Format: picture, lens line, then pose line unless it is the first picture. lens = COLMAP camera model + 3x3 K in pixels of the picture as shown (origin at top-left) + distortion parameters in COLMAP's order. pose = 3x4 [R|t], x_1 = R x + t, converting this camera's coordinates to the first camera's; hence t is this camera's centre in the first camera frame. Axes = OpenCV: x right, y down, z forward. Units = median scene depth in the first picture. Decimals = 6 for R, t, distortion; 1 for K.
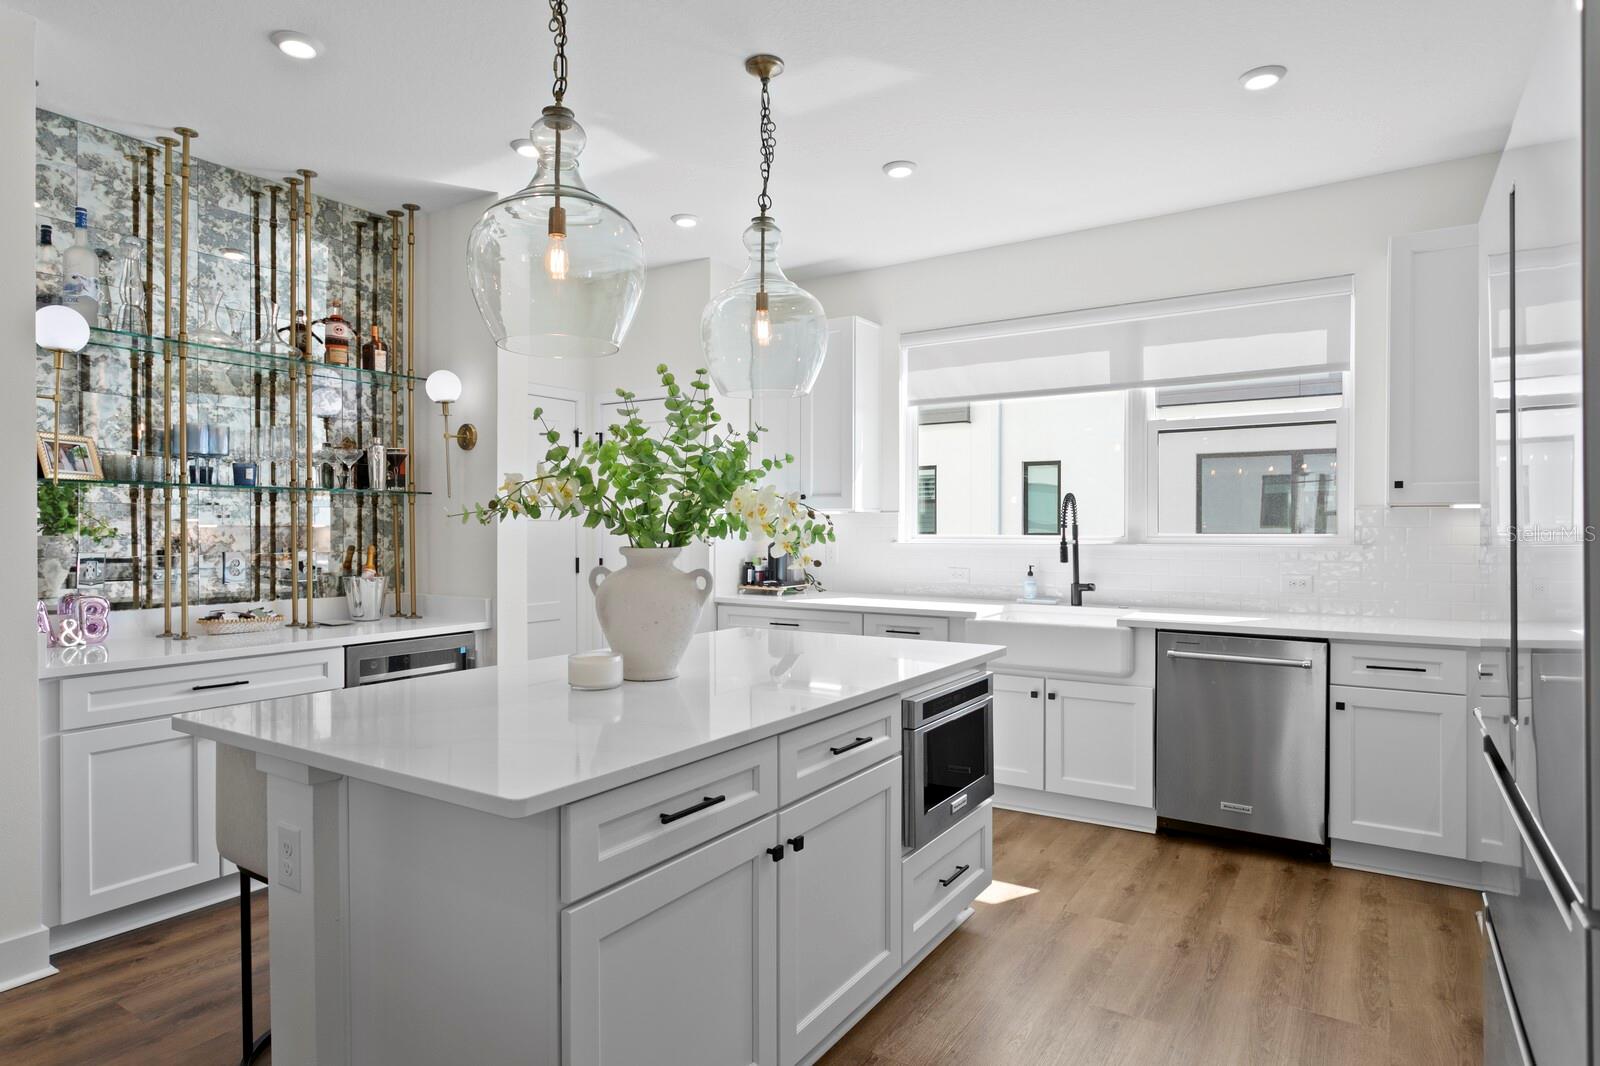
lens RADIAL K [[913.7, 0, 785.4], [0, 913.7, 537.2], [0, 0, 1]] dist [-0.005256, 0.001448]
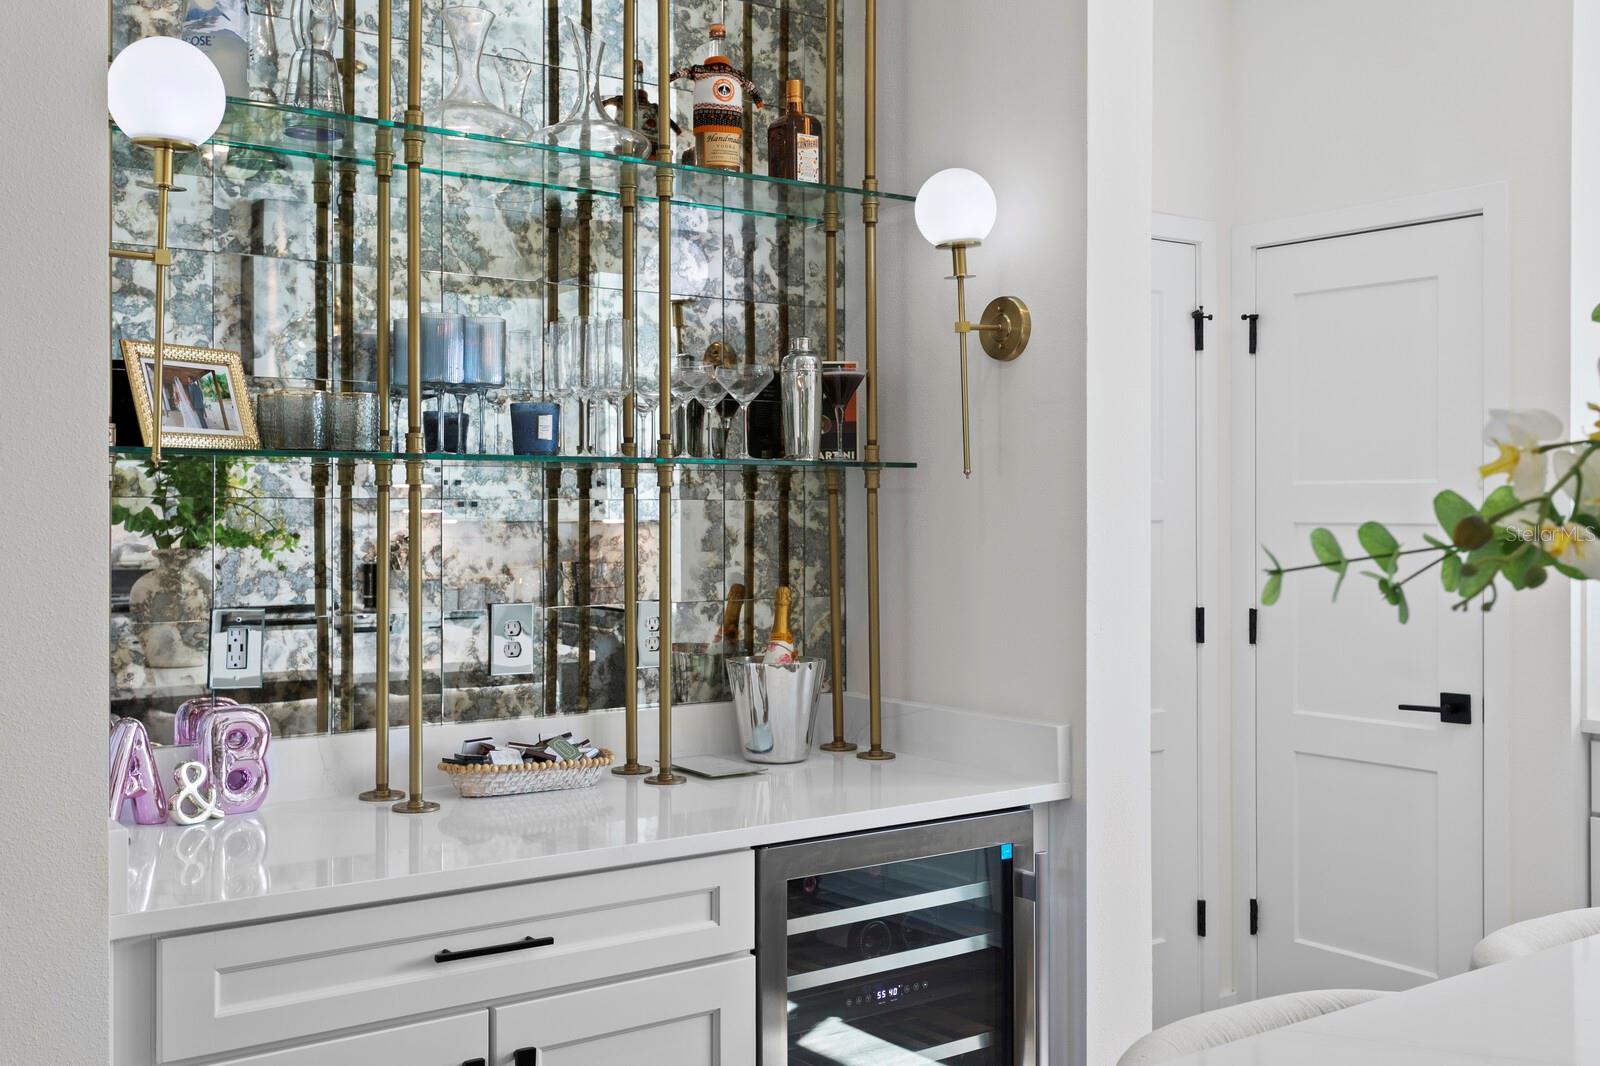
lens RADIAL K [[1655.1, 0, 802.6], [0, 1655.1, 521.4], [0, 0, 1]] dist [0.004217, 0.000000]
pose [[0.941062, 0.002008, -0.338229, -0.188451], [-0.002880, 0.999994, -0.002077, -0.021467], [0.338223, 0.002929, 0.941062, 0.275190]]
